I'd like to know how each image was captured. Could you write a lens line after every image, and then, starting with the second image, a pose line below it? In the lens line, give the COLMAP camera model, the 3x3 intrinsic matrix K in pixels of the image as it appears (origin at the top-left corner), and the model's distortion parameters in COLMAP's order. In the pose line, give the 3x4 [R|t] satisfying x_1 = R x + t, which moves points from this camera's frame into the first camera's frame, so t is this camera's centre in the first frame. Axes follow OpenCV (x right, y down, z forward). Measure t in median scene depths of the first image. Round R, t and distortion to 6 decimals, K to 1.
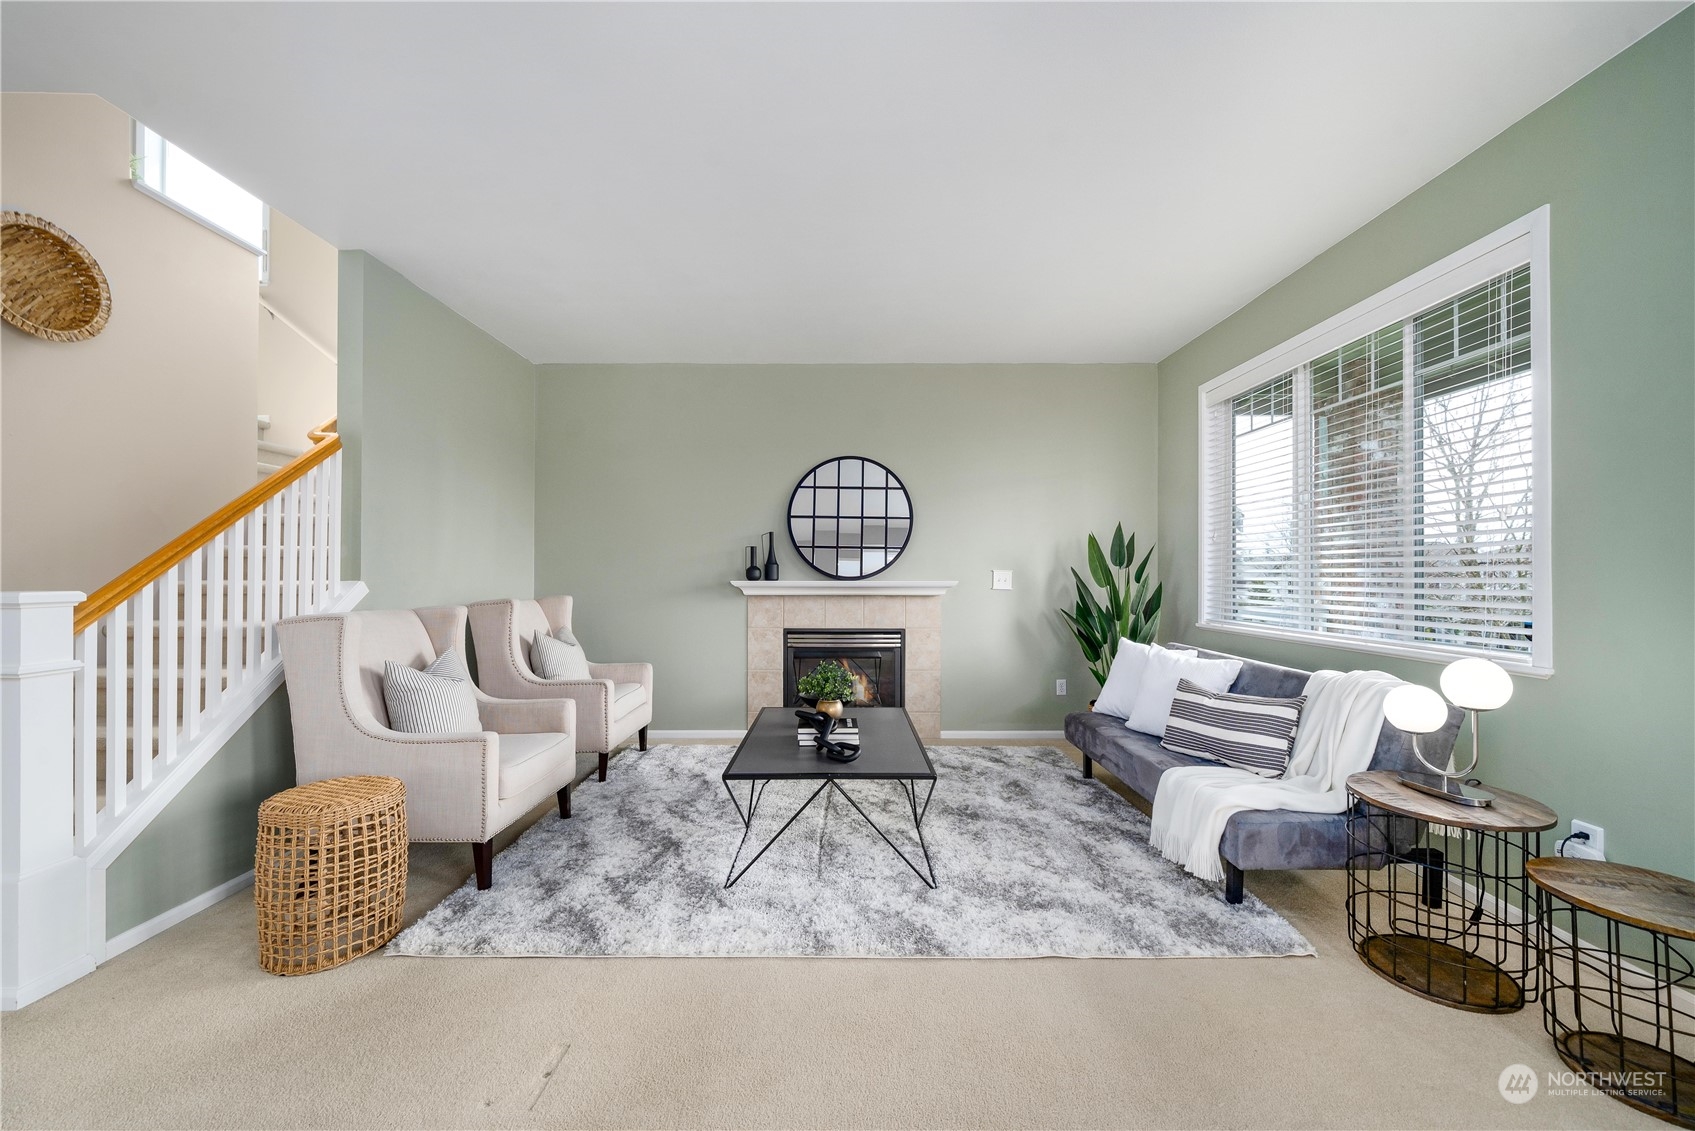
lens RADIAL K [[648.5, 0, 841.3], [0, 648.5, 572.2], [0, 0, 1]] dist [-0.002163, -0.000020]
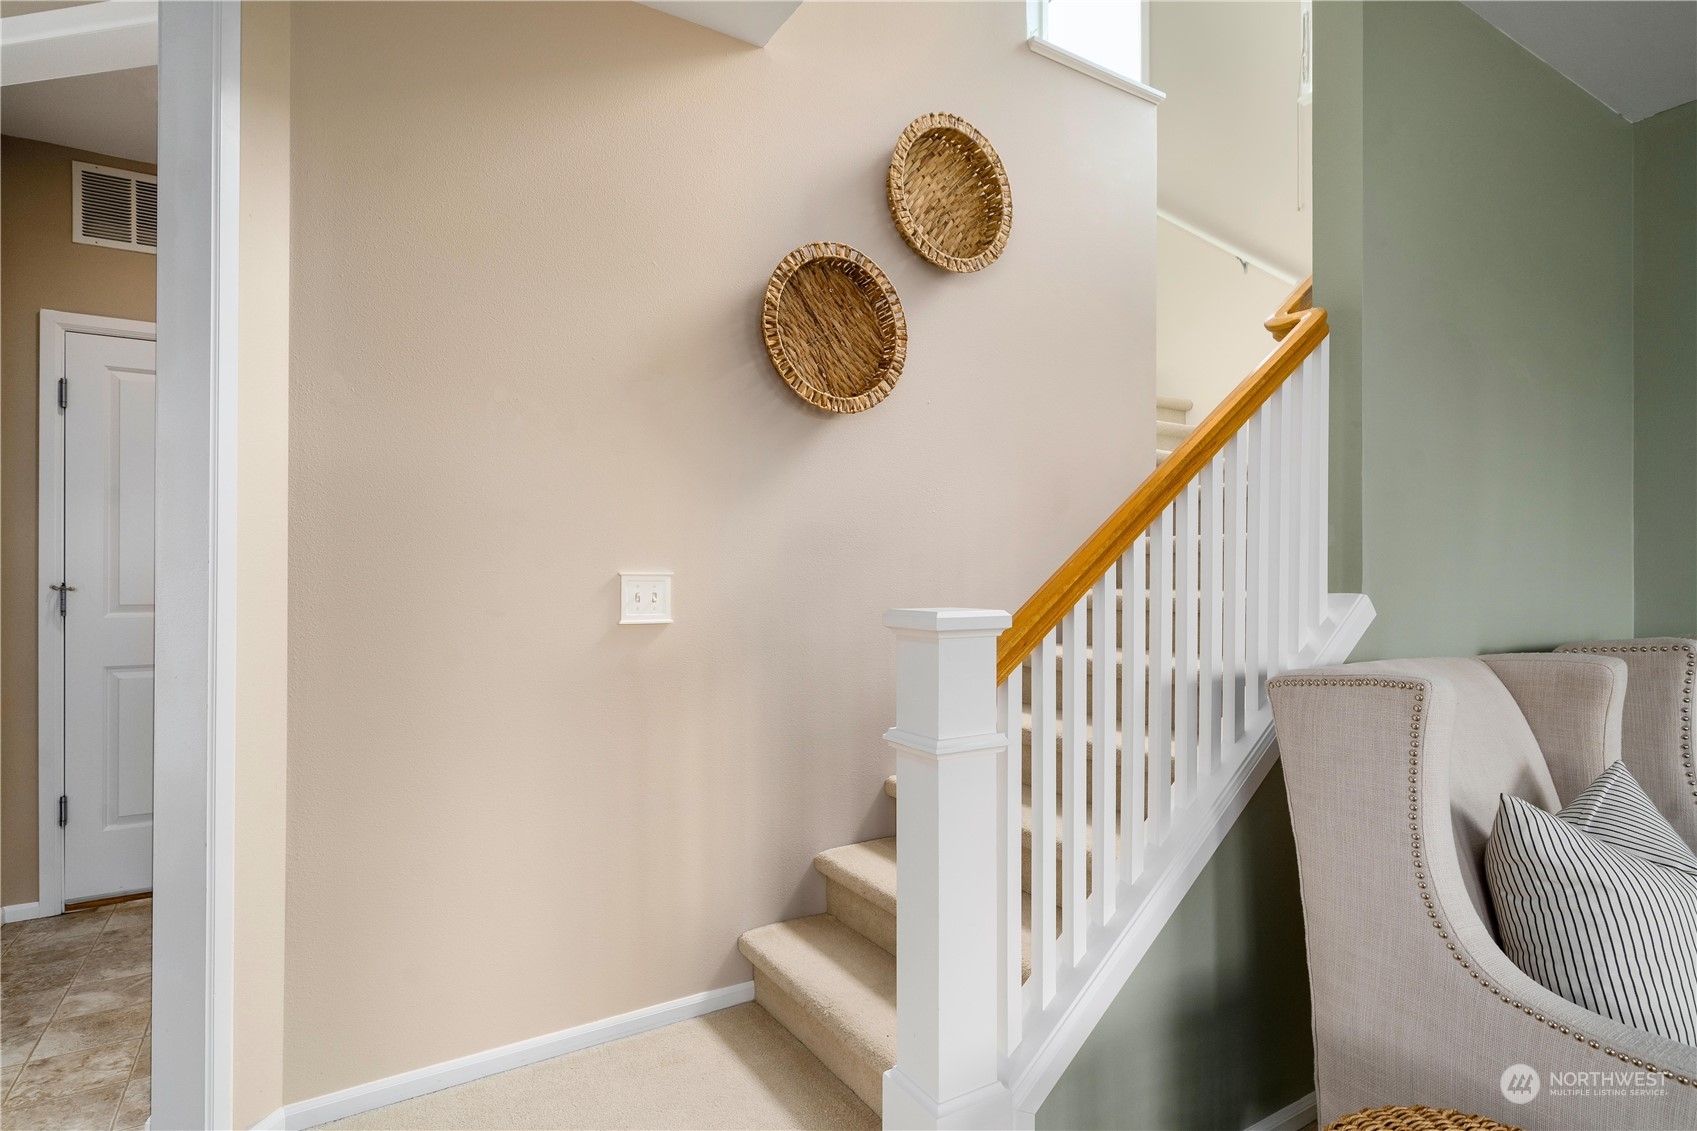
lens RADIAL K [[853.2, 0, 843.7], [0, 853.2, 573.6], [0, 0, 1]] dist [-0.000142, 0.000002]
pose [[0.533667, -0.003436, -0.845688, -0.444673], [0.000912, 0.999994, -0.003488, -0.000241], [0.845694, 0.001090, 0.533667, 0.345675]]
